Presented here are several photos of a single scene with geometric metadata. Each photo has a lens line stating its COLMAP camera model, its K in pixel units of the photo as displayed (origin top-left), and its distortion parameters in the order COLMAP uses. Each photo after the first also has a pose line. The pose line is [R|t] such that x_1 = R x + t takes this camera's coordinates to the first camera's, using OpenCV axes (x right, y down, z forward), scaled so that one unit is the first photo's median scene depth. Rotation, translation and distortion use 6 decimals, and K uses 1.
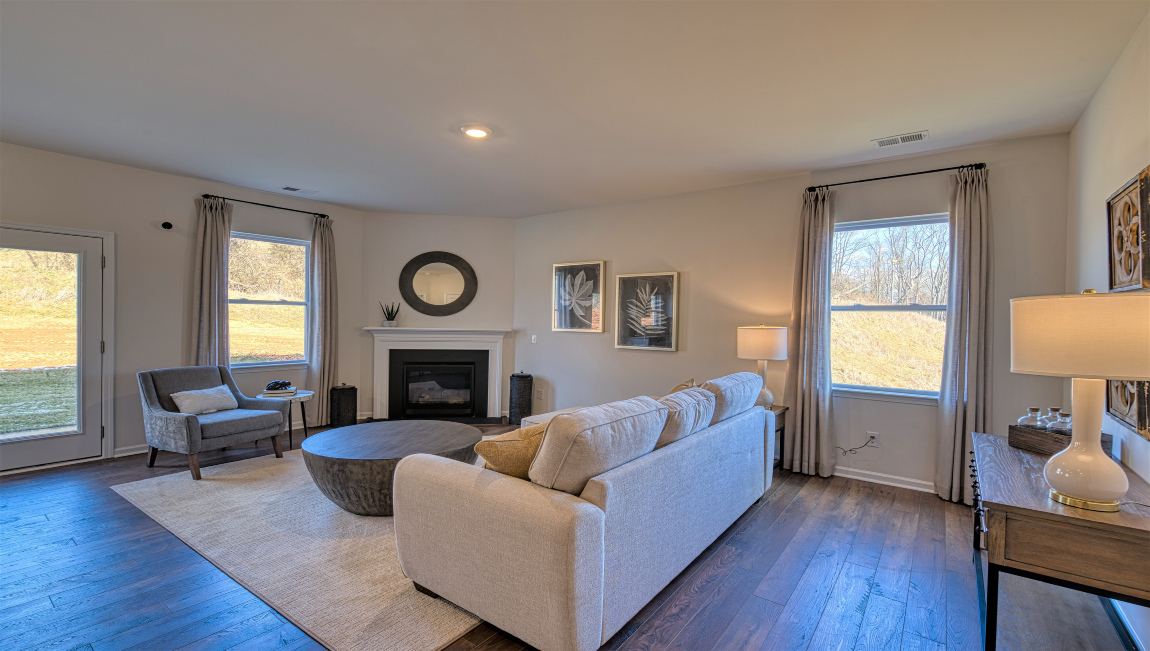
lens RADIAL K [[495.9, 0, 575.0], [0, 495.9, 325.5], [0, 0, 1]] dist [0.000158, -0.001257]
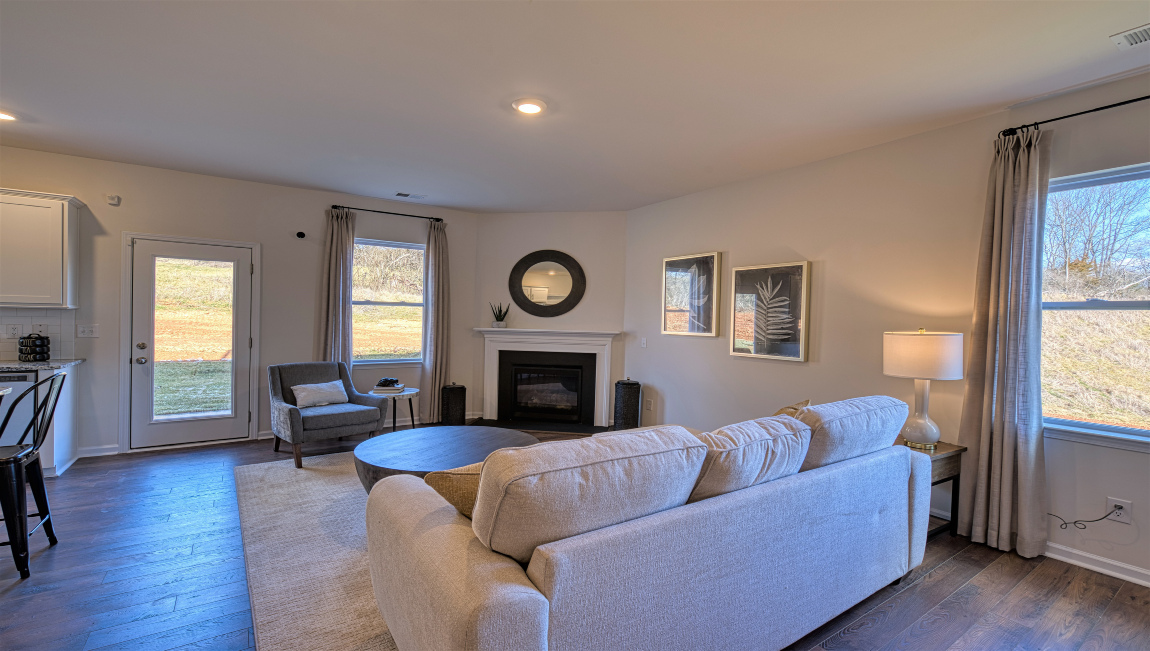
lens RADIAL K [[495.9, 0, 575.0], [0, 495.9, 325.5], [0, 0, 1]] dist [0.000158, -0.001257]
pose [[0.944896, 0.007550, -0.327283, 0.137787], [-0.008948, 0.999956, -0.002765, -0.000331], [0.327248, 0.005541, 0.944922, 0.158752]]
